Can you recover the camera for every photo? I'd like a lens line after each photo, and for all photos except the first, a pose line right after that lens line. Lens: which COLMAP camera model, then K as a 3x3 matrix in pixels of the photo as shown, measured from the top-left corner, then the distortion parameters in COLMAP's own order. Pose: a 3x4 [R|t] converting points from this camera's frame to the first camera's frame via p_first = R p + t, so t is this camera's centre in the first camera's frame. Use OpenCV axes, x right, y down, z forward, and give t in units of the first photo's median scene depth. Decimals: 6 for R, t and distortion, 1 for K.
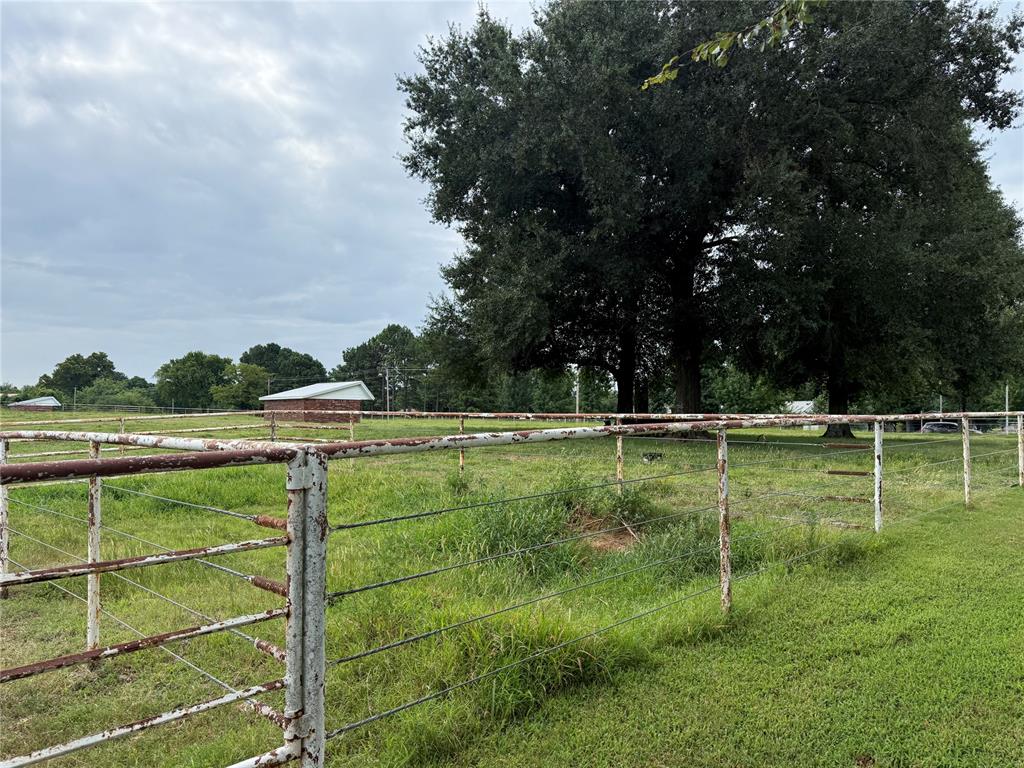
lens RADIAL K [[621.1, 0, 509.8], [0, 621.1, 412.4], [0, 0, 1]] dist [-0.000497, -0.031802]
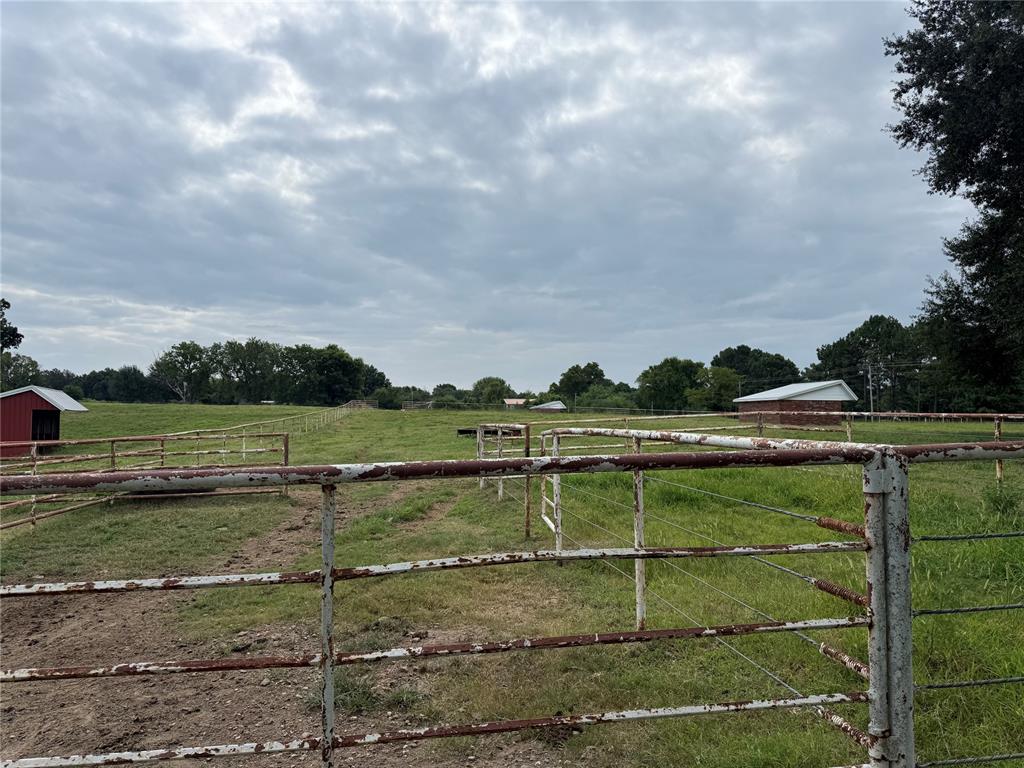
lens RADIAL K [[621.1, 0, 509.8], [0, 621.1, 412.4], [0, 0, 1]] dist [-0.000497, -0.031802]
pose [[0.811333, -0.002919, -0.584578, -0.108164], [-0.000860, 0.999980, -0.006187, 0.003901], [0.584584, 0.005522, 0.811314, -0.034554]]
